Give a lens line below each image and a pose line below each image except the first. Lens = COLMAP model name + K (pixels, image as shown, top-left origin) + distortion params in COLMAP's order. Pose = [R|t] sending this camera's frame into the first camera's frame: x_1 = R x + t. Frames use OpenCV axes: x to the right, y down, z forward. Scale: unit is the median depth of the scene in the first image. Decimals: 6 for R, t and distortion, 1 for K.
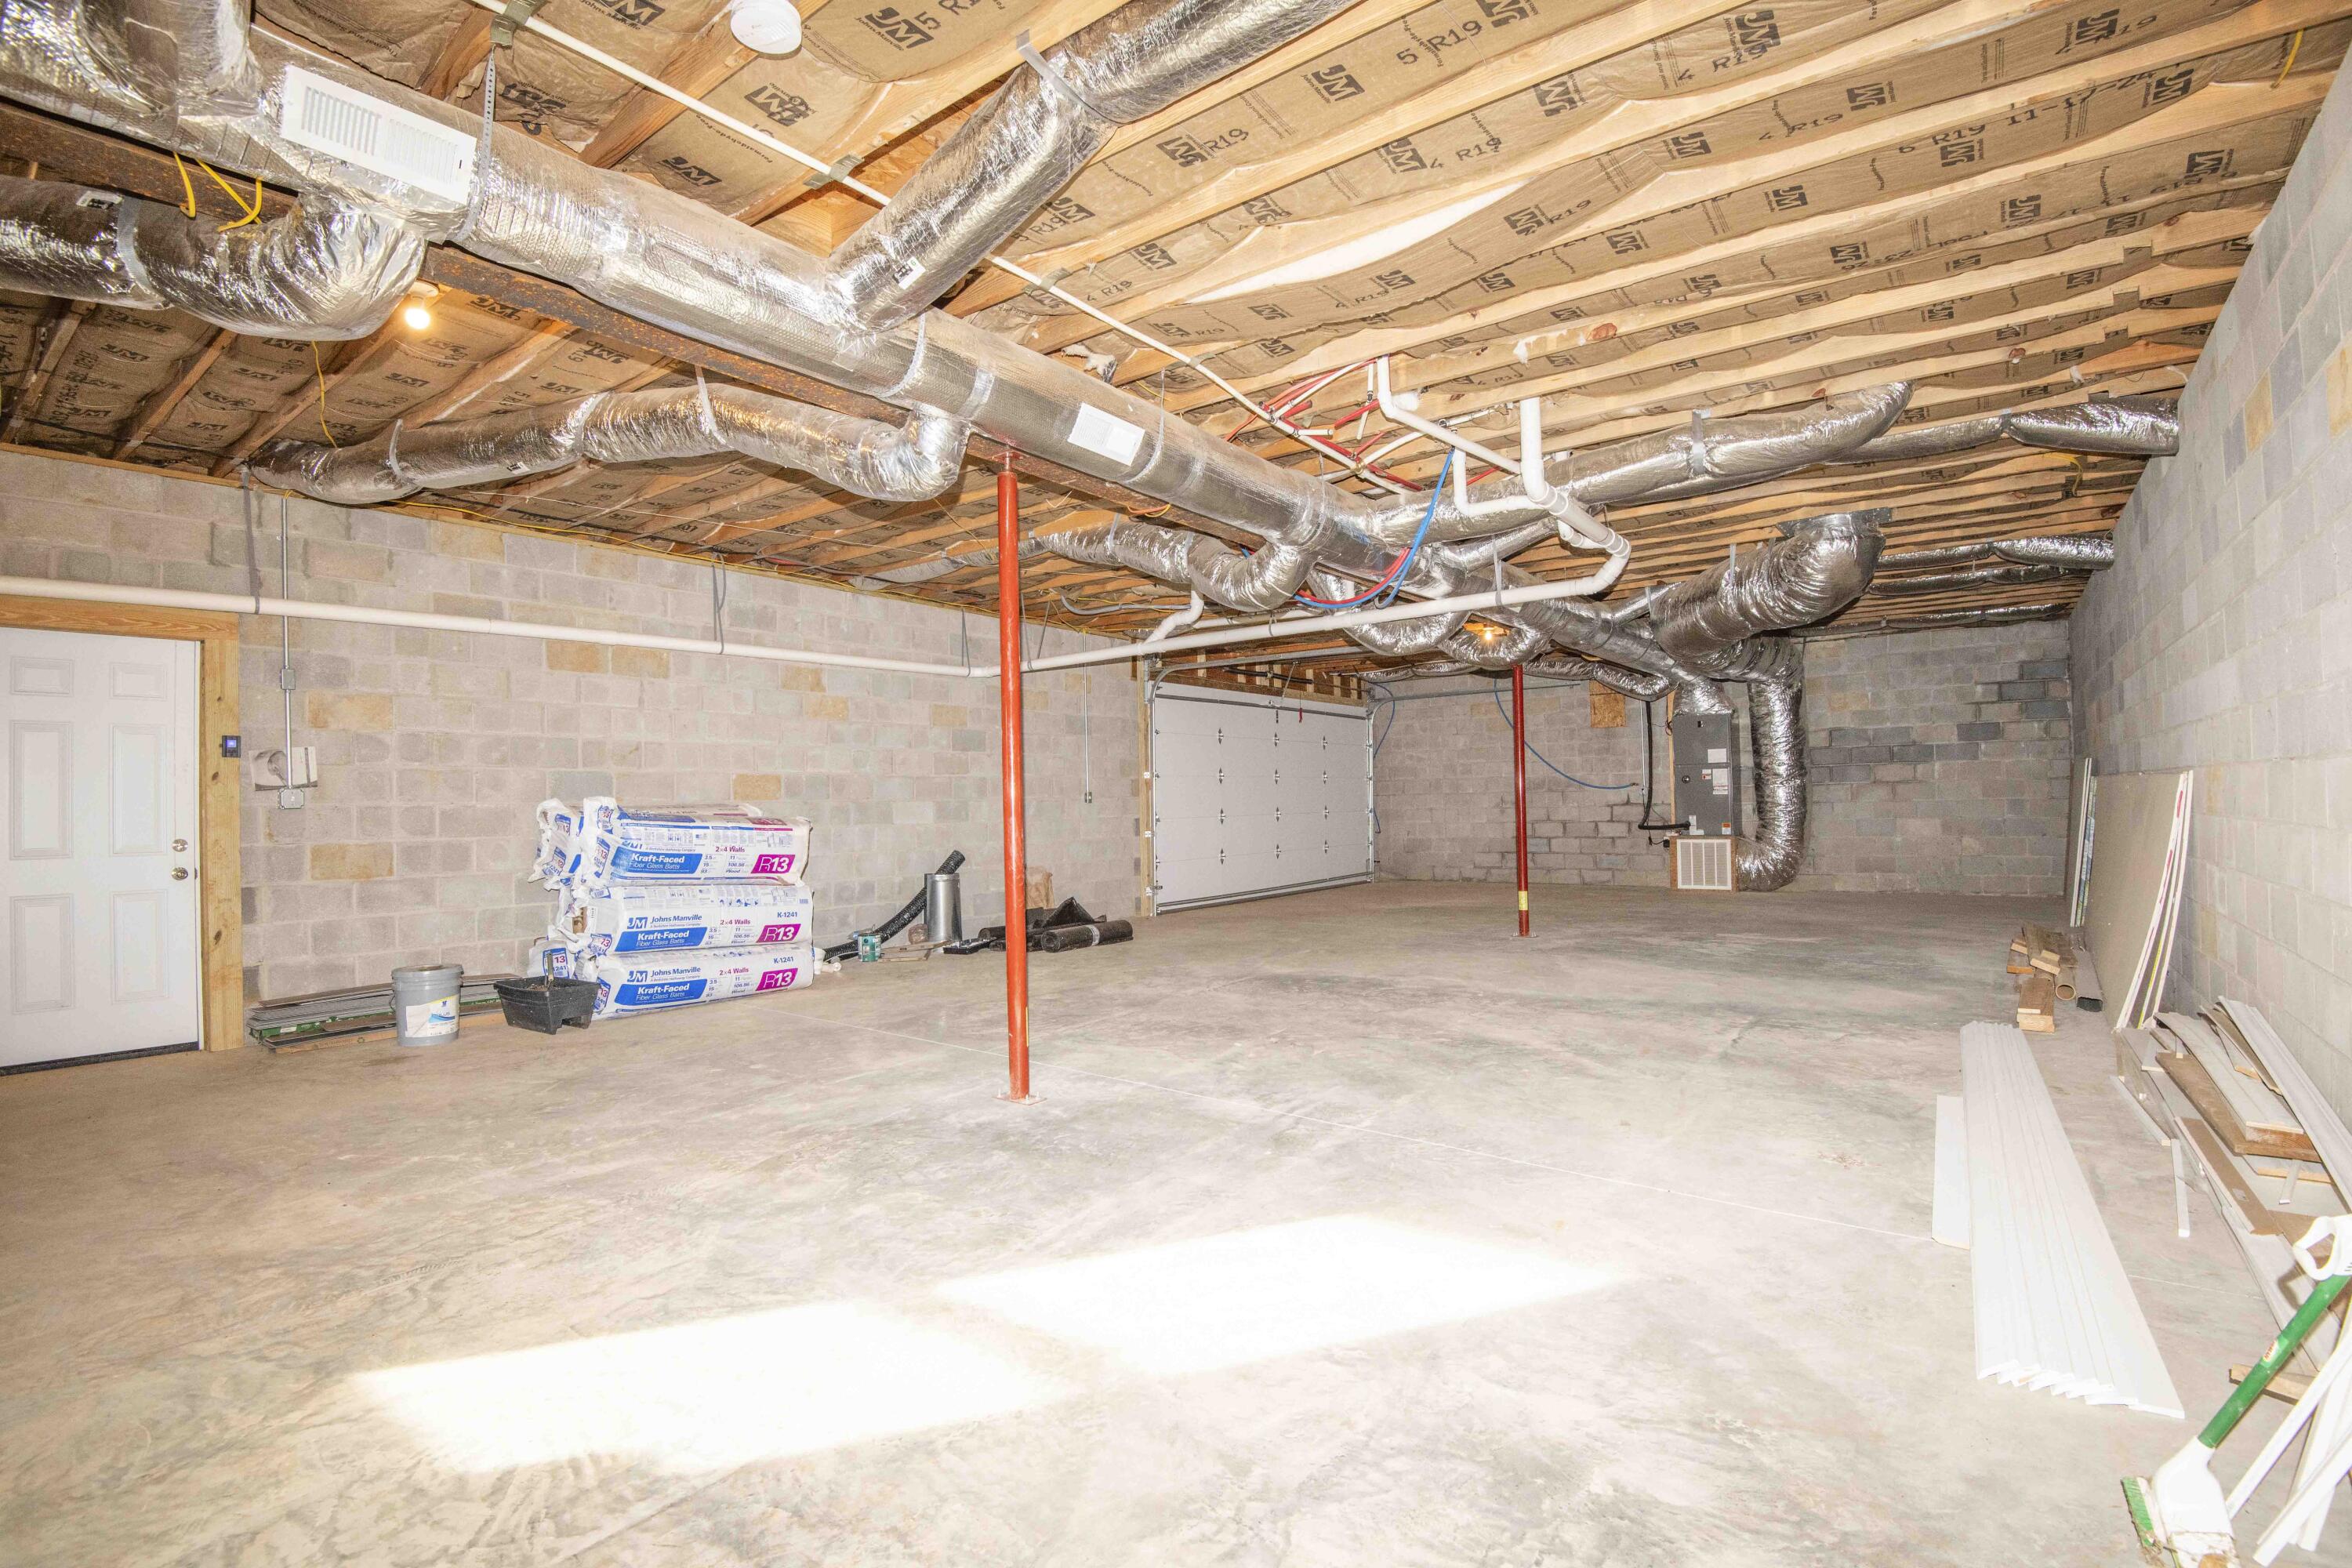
lens RADIAL K [[1092.8, 0, 1176.0], [0, 1092.8, 784.0], [0, 0, 1]] dist [-0.018747, -0.012746]
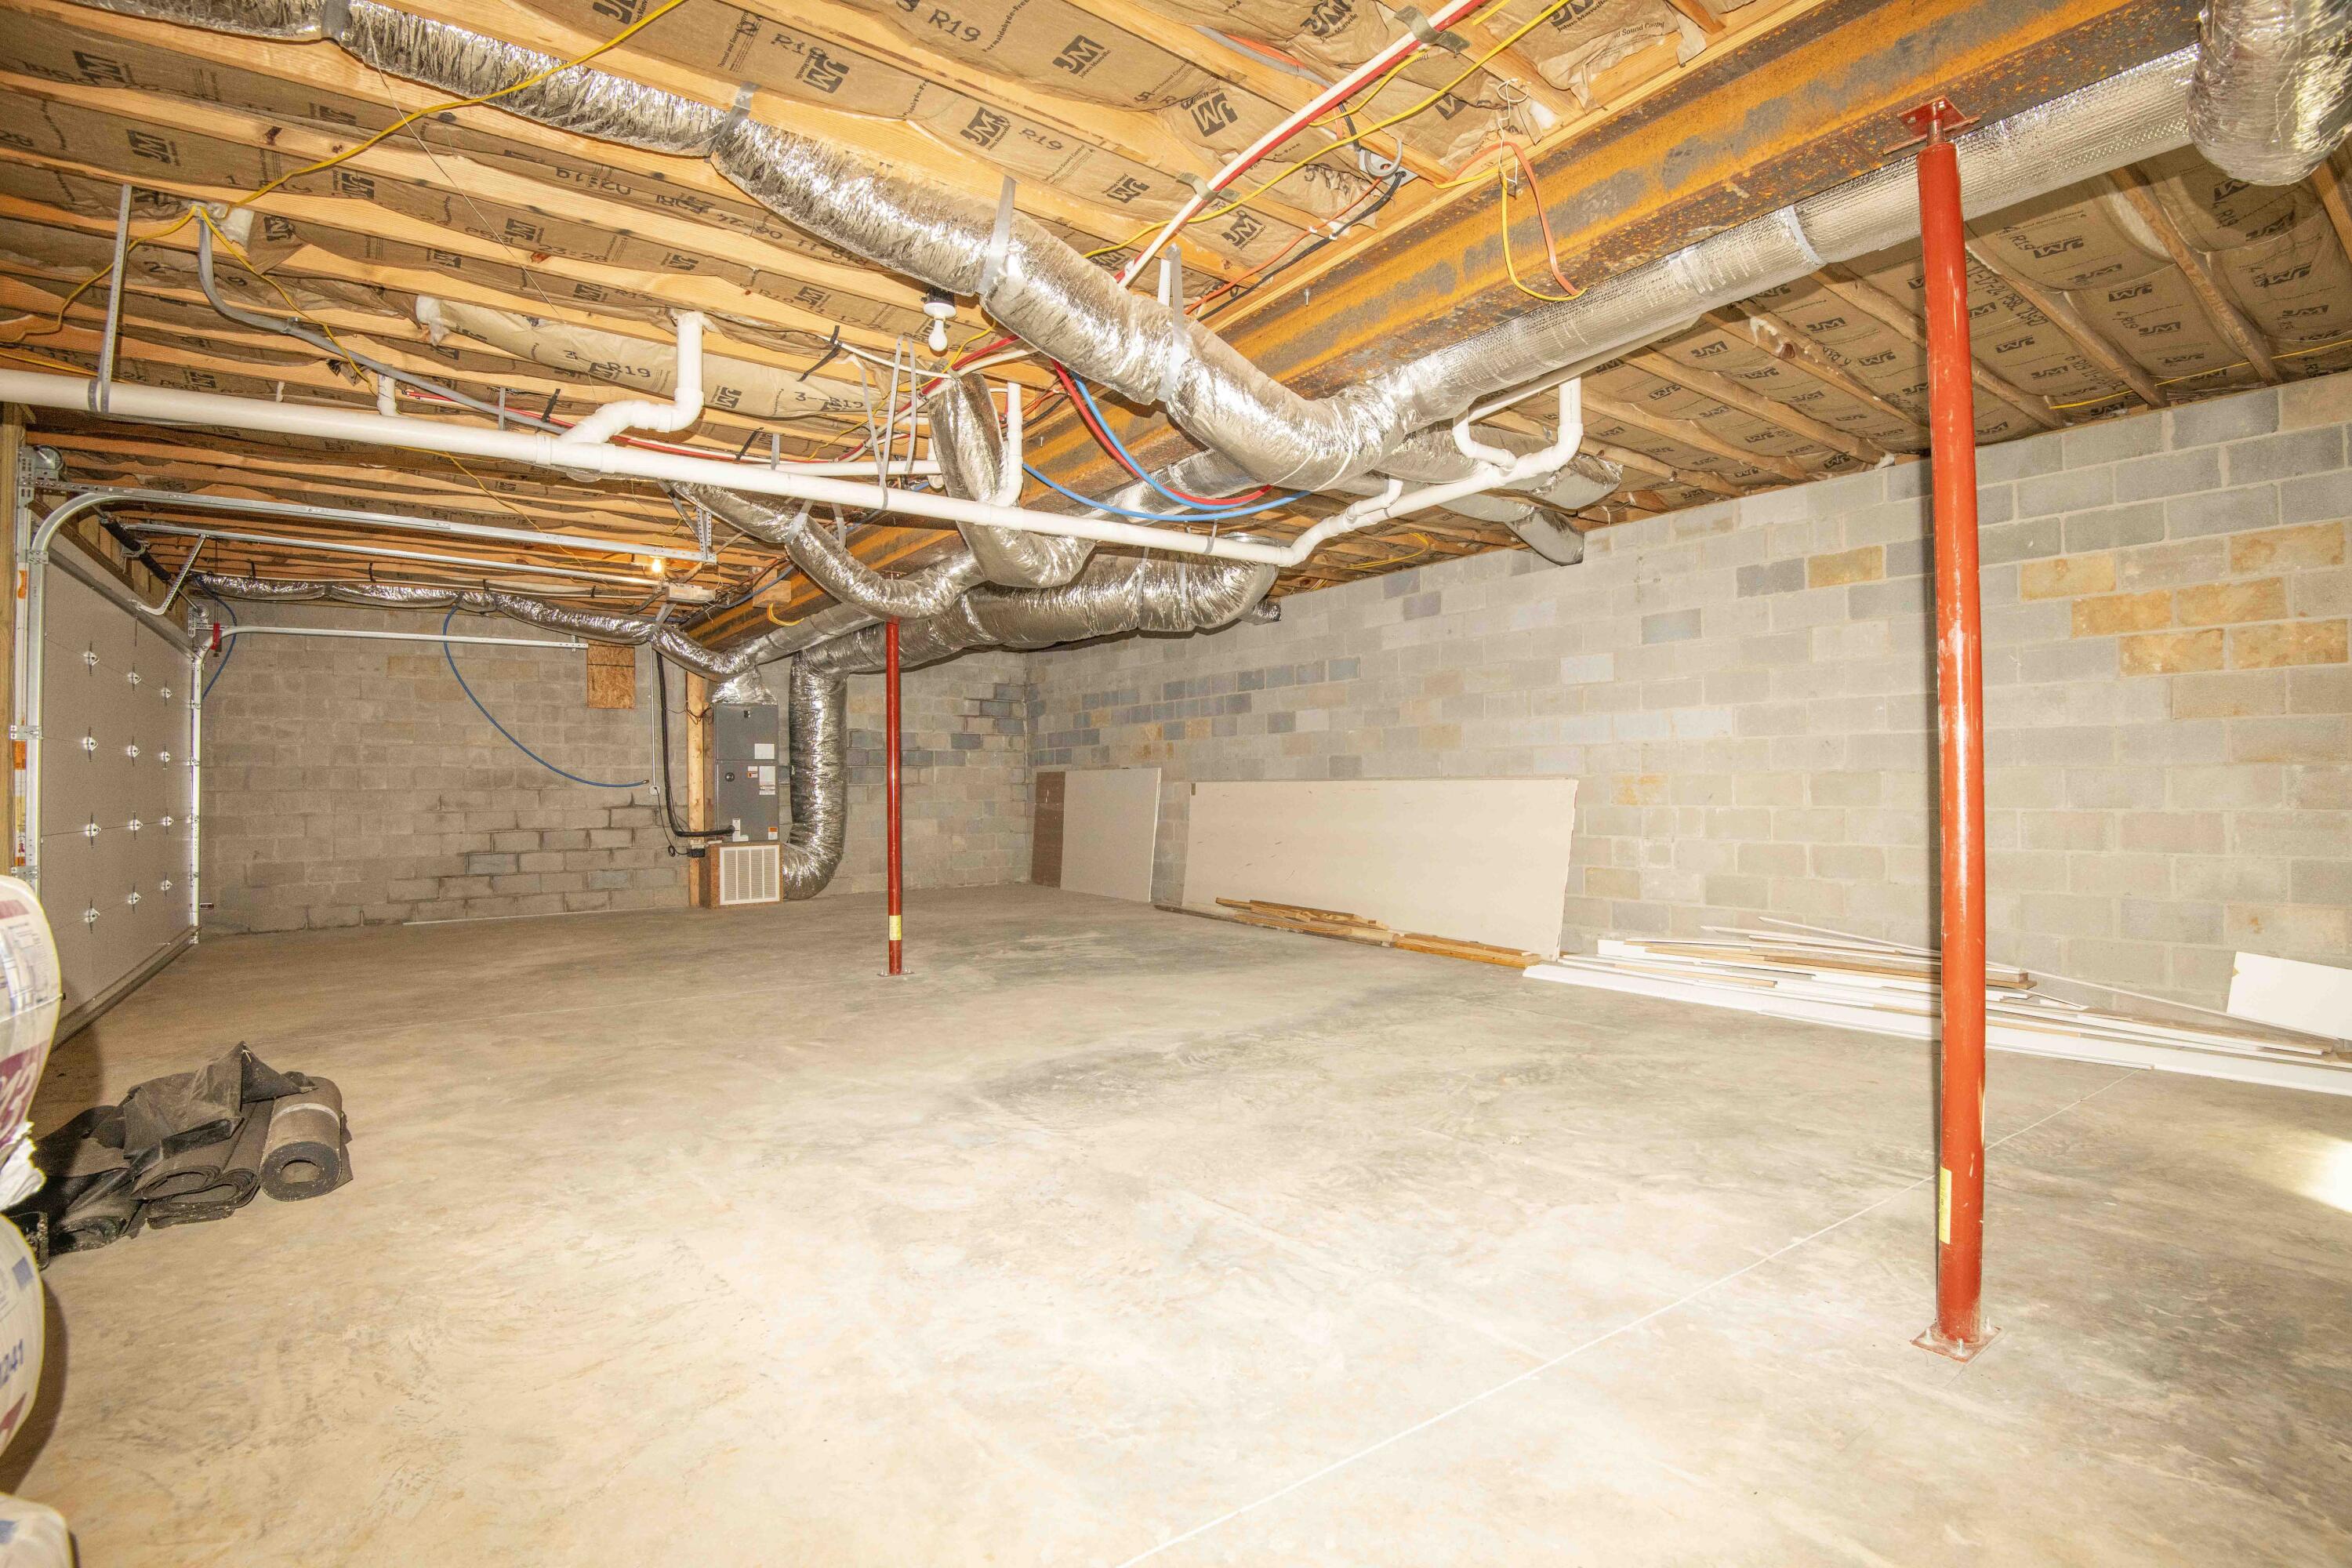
lens RADIAL K [[1092.8, 0, 1176.0], [0, 1092.8, 784.0], [0, 0, 1]] dist [-0.018747, -0.012746]
pose [[0.272281, 0.019646, 0.962017, -0.267468], [-0.013485, 0.999771, -0.016600, 0.010879], [-0.962123, -0.008453, 0.272483, 0.434111]]
